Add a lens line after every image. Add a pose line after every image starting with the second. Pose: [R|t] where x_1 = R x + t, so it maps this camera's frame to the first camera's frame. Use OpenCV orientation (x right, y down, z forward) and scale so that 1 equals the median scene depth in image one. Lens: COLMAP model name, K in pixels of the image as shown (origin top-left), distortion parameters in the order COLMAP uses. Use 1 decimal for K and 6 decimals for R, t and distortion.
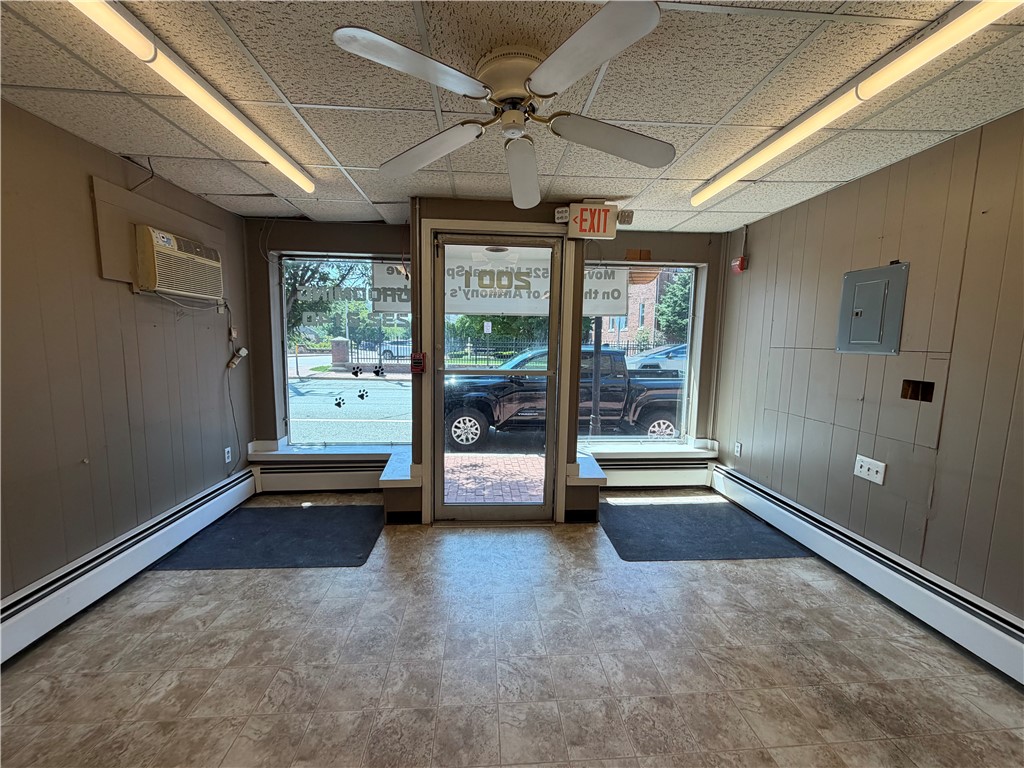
lens RADIAL K [[407.7, 0, 510.1], [0, 407.7, 384.5], [0, 0, 1]] dist [0.000540, -0.000027]
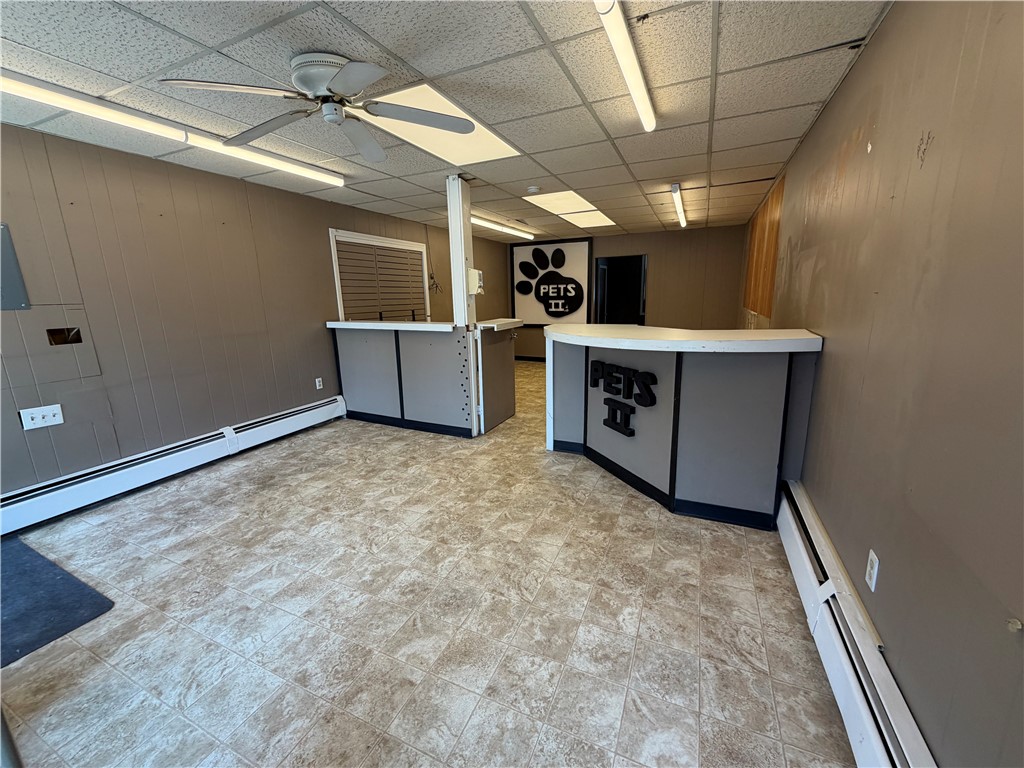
lens RADIAL K [[407.7, 0, 510.1], [0, 407.7, 384.5], [0, 0, 1]] dist [0.000540, -0.000027]
pose [[-0.877929, -0.096600, 0.468944, -0.802032], [0.064557, 0.946608, 0.315856, -0.153876], [-0.474418, 0.307573, -0.824819, 1.446027]]
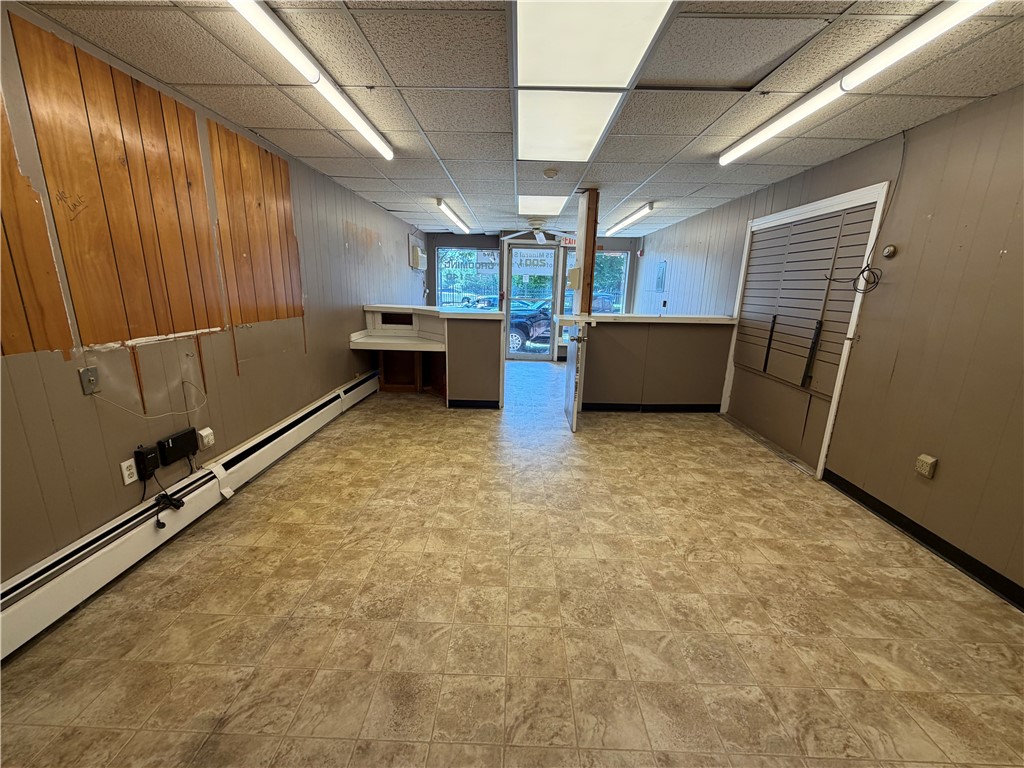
lens RADIAL K [[407.7, 0, 510.1], [0, 407.7, 384.5], [0, 0, 1]] dist [0.000540, -0.000027]
pose [[0.996128, 0.029031, -0.082981, 0.088792], [-0.018686, 0.992252, 0.122829, 0.270271], [0.085904, -0.120803, 0.988953, -2.318536]]
